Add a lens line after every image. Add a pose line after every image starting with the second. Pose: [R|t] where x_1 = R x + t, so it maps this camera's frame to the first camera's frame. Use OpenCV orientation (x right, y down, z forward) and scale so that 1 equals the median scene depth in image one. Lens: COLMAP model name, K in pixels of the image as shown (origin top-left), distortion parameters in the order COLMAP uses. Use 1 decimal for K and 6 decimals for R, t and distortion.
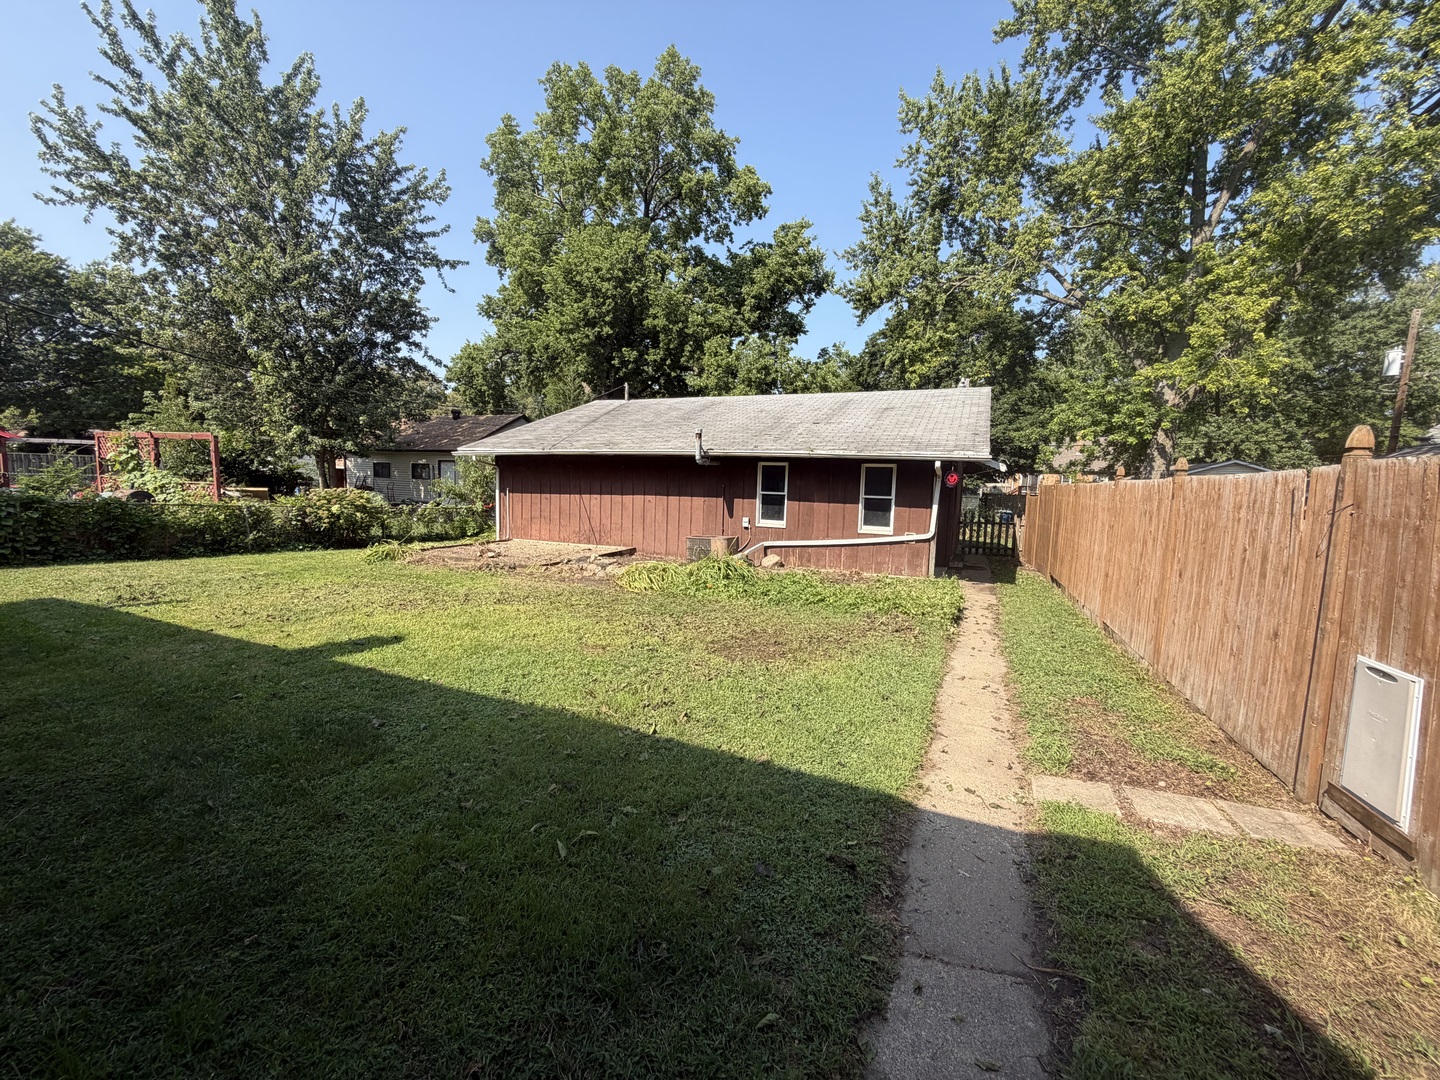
lens RADIAL K [[572.9, 0, 715.3], [0, 572.9, 540.9], [0, 0, 1]] dist [0.000179, 0.000371]
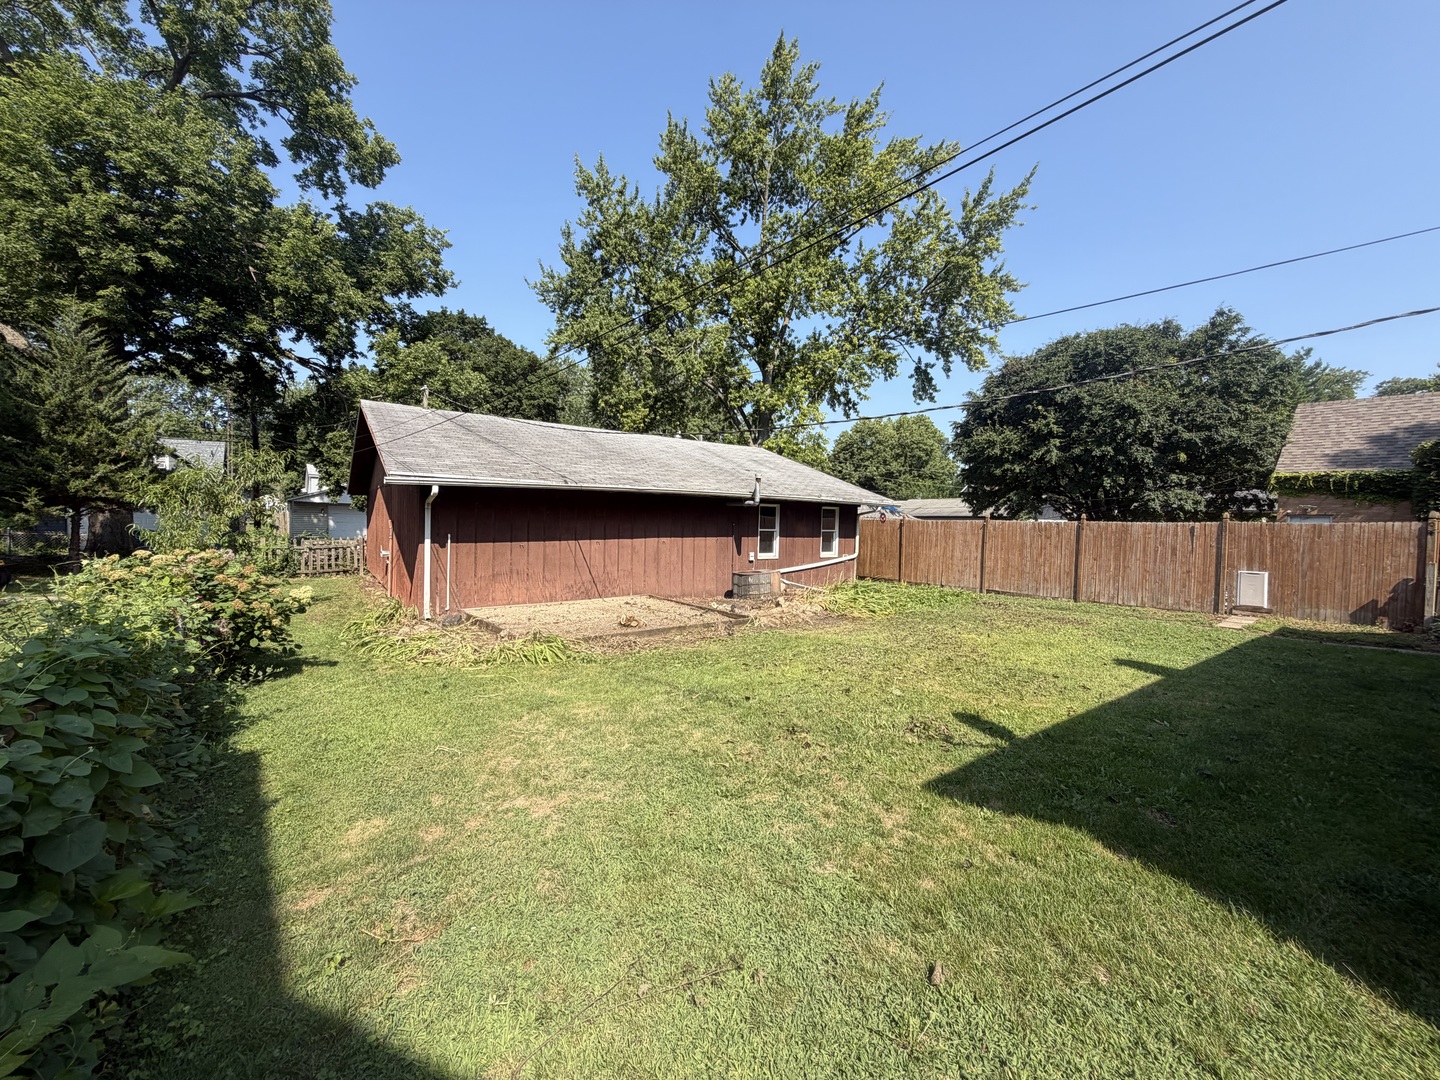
lens RADIAL K [[572.9, 0, 715.3], [0, 572.9, 540.9], [0, 0, 1]] dist [0.000179, 0.000371]
pose [[0.557354, -0.052565, 0.828610, -0.882406], [0.084889, 0.996372, 0.006107, -0.074172], [-0.825924, 0.066936, 0.559794, 0.408566]]
